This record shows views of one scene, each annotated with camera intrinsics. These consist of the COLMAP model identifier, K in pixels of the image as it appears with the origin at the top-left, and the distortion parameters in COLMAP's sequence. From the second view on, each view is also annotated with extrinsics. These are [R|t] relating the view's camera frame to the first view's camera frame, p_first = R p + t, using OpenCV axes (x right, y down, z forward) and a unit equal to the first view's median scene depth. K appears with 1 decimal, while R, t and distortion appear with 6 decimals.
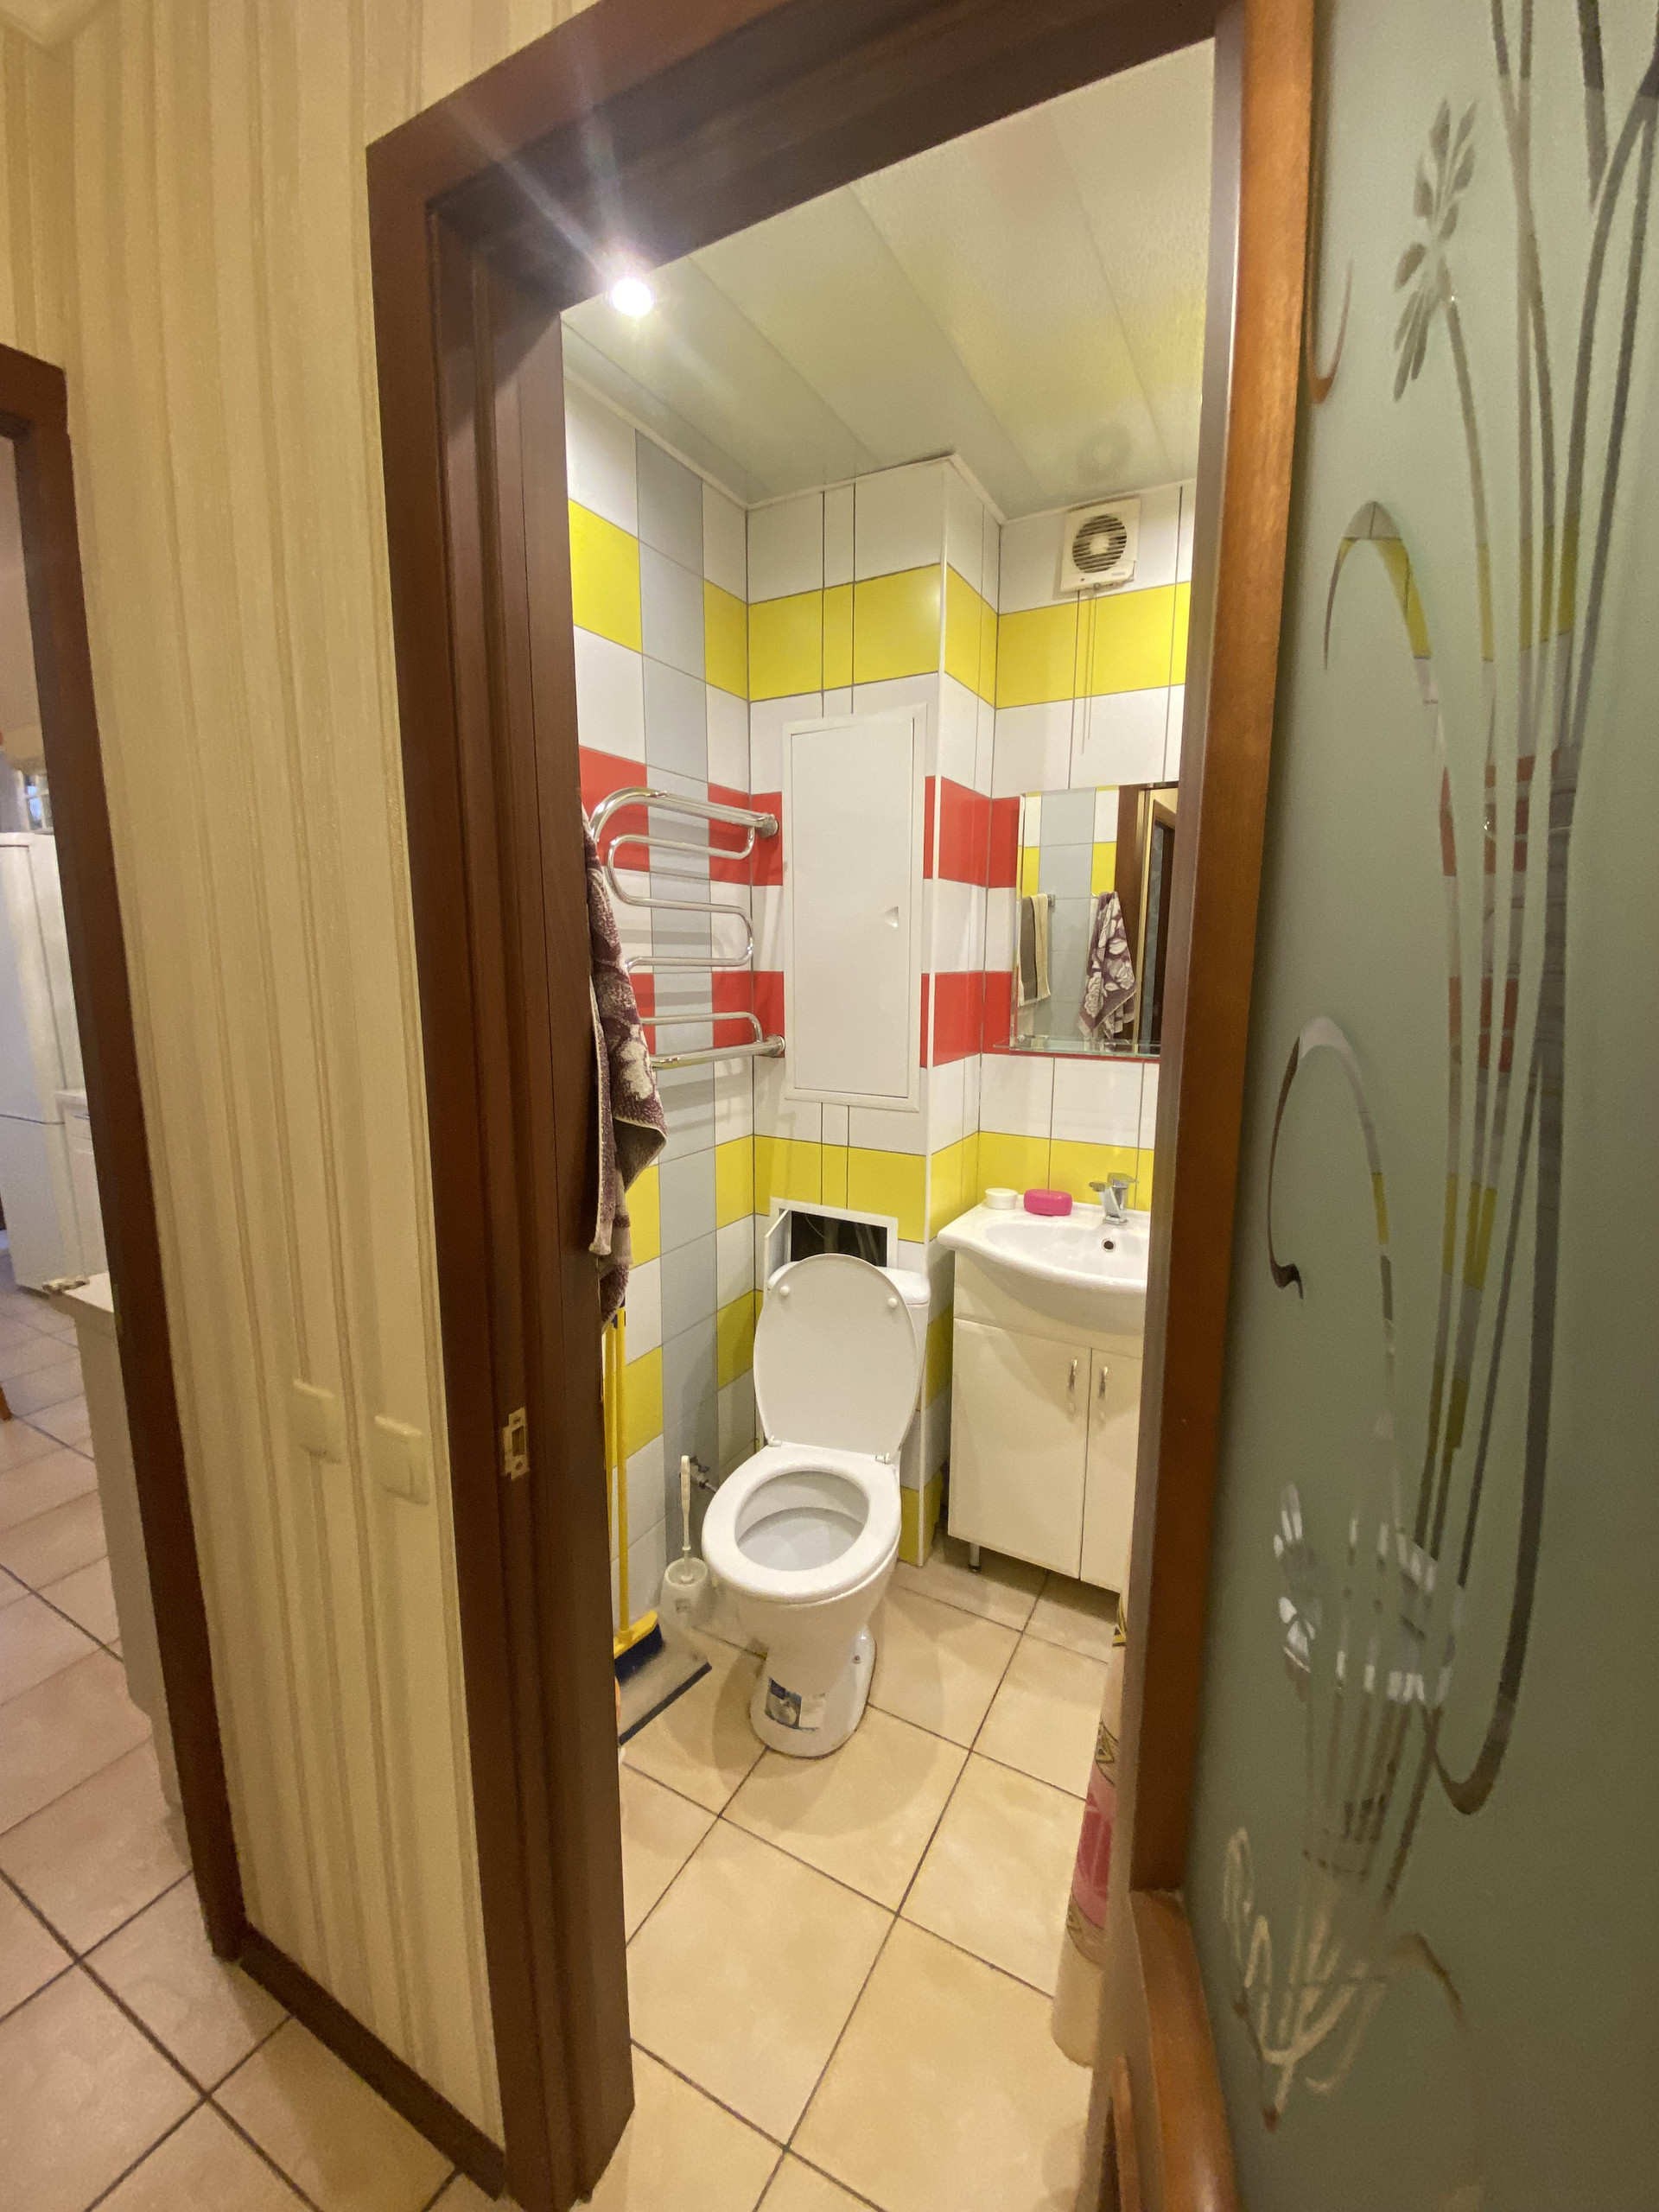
lens RADIAL K [[909.7, 0, 829.5], [0, 909.7, 1106.0], [0, 0, 1]] dist [0.001429, -0.011811]
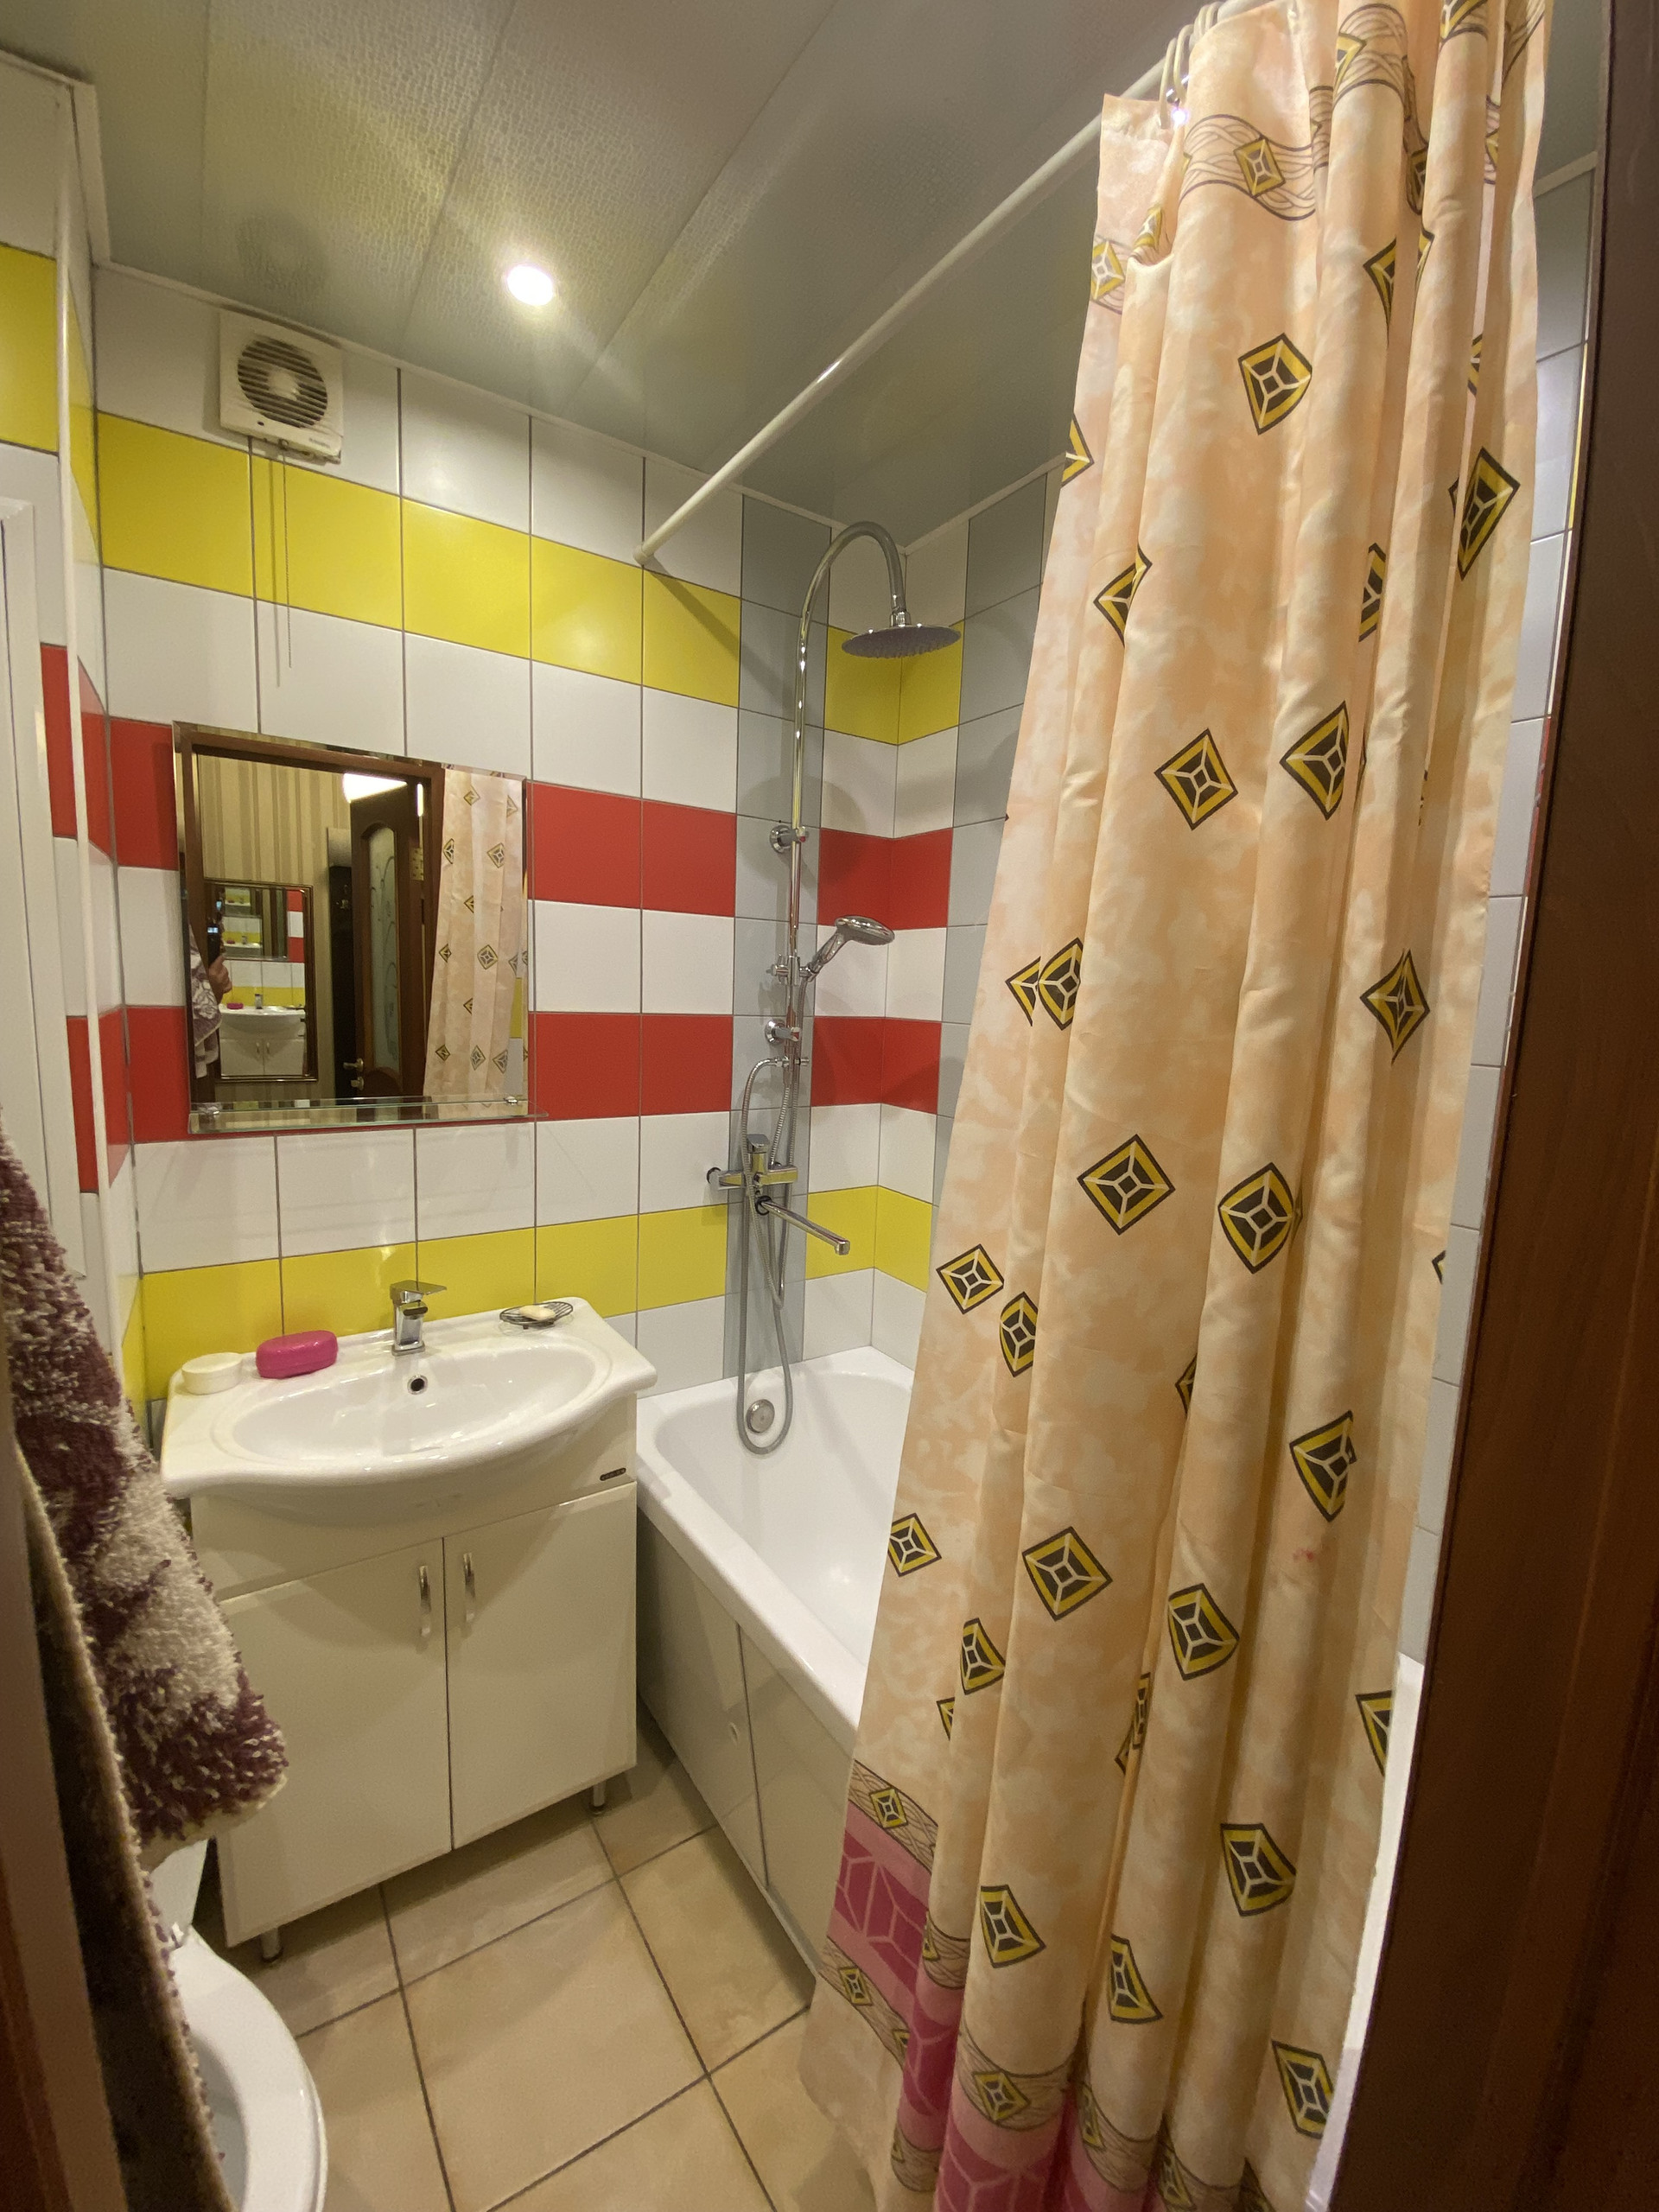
lens RADIAL K [[909.7, 0, 829.5], [0, 909.7, 1106.0], [0, 0, 1]] dist [0.001429, -0.011811]
pose [[0.459260, -0.104369, 0.882149, -0.158609], [0.121136, 0.991155, 0.054200, -0.066886], [-0.880004, 0.081968, 0.467840, 0.353720]]
